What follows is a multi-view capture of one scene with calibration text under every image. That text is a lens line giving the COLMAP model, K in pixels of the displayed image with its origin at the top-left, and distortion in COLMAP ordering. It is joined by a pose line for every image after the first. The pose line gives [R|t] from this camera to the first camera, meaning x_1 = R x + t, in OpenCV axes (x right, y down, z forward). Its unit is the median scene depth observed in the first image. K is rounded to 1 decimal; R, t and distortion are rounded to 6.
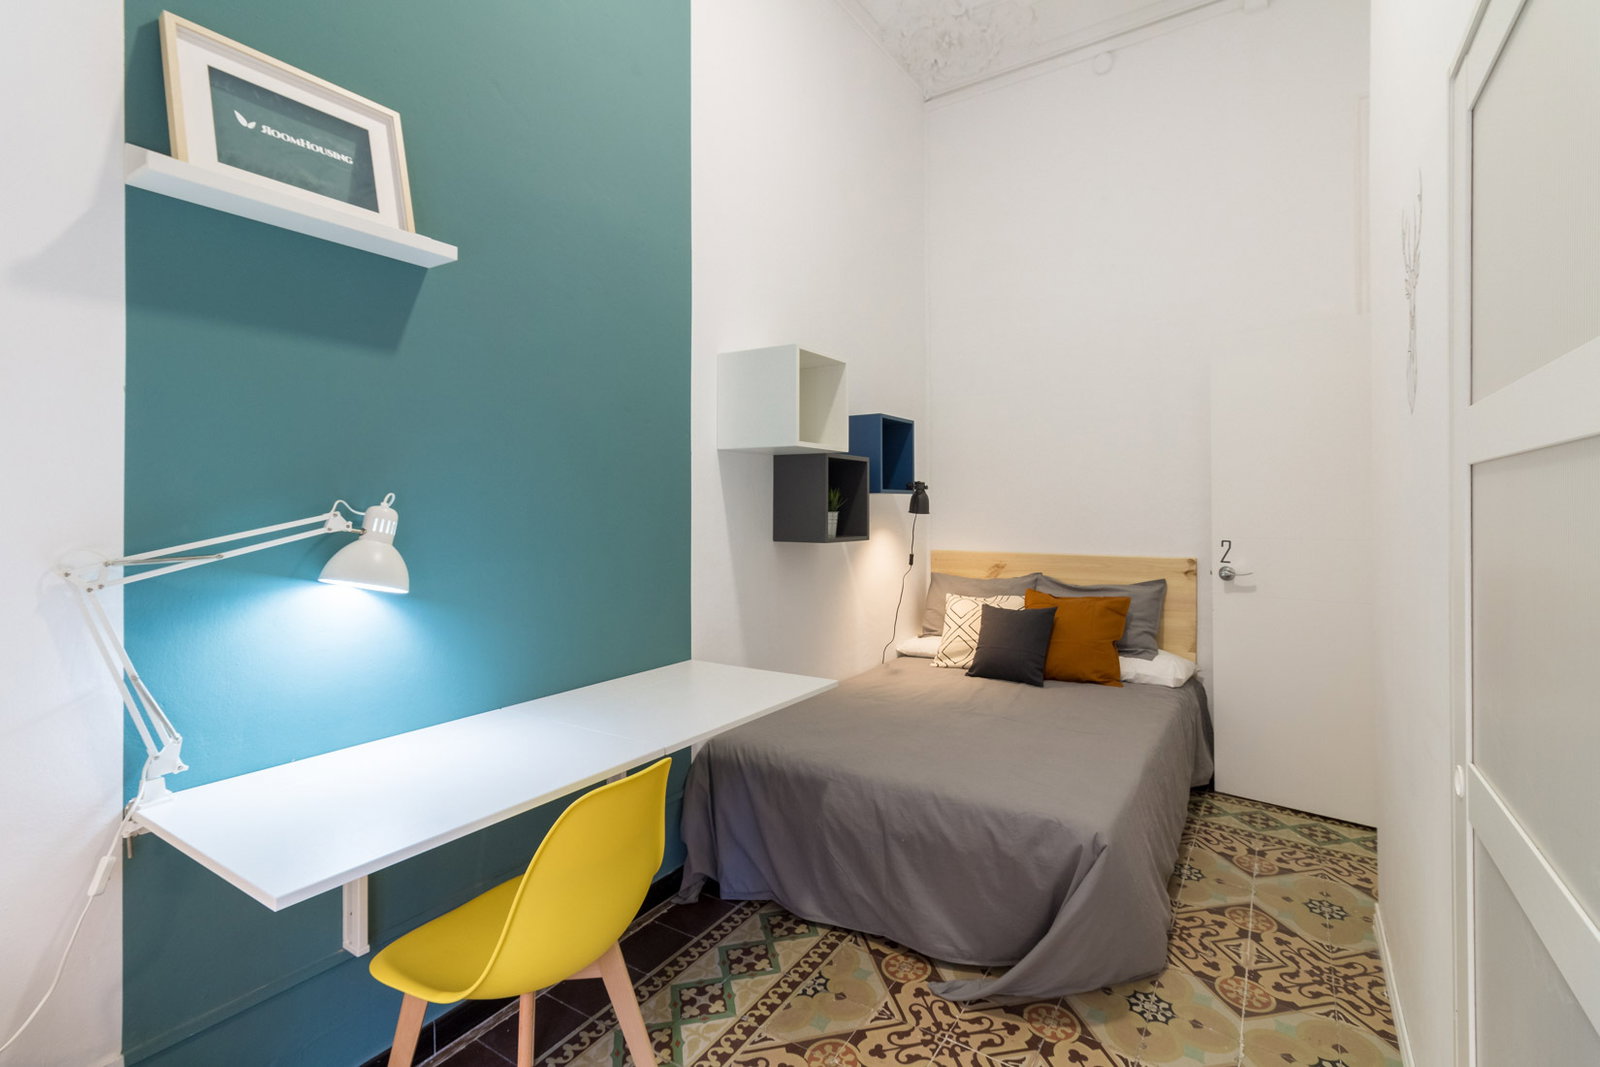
lens RADIAL K [[735.7, 0, 821.2], [0, 735.7, 503.7], [0, 0, 1]] dist [0.001574, 0.000385]
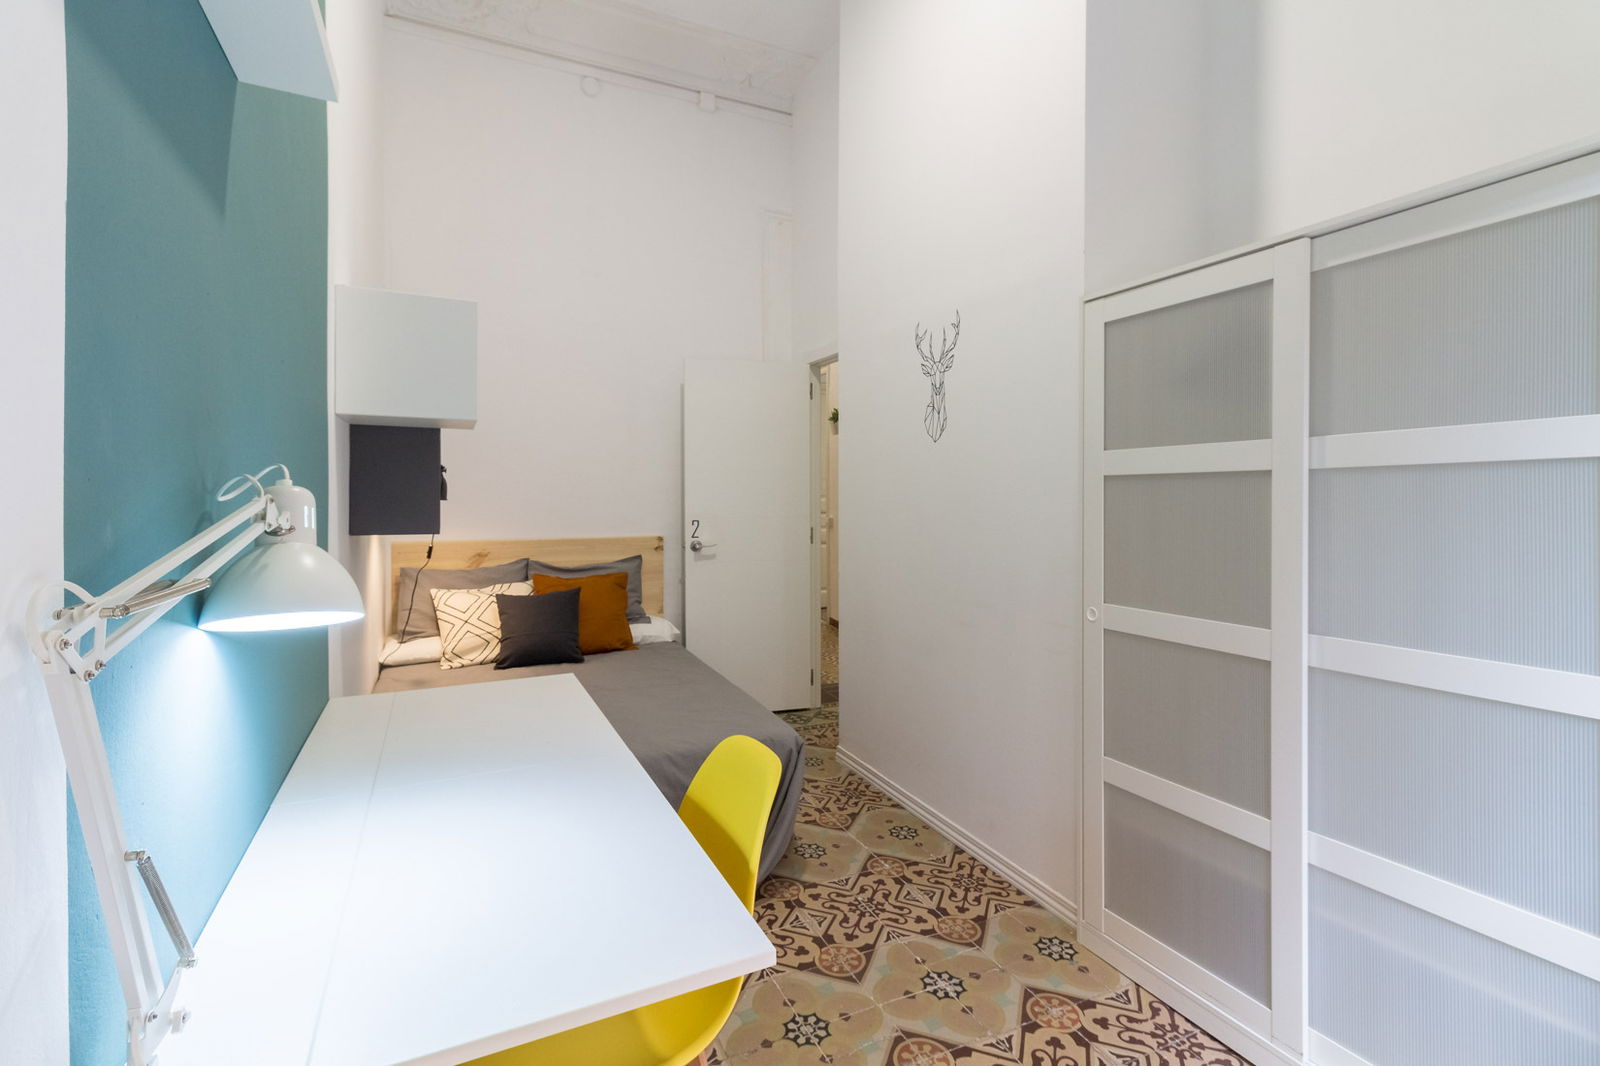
lens RADIAL K [[735.7, 0, 825.9], [0, 735.7, 501.4], [0, 0, 1]] dist [0.001574, 0.000385]
pose [[0.510611, -0.004815, 0.859798, -0.410555], [-0.008096, 0.999913, 0.010408, 0.002163], [-0.859774, -0.012275, 0.510528, 0.149560]]
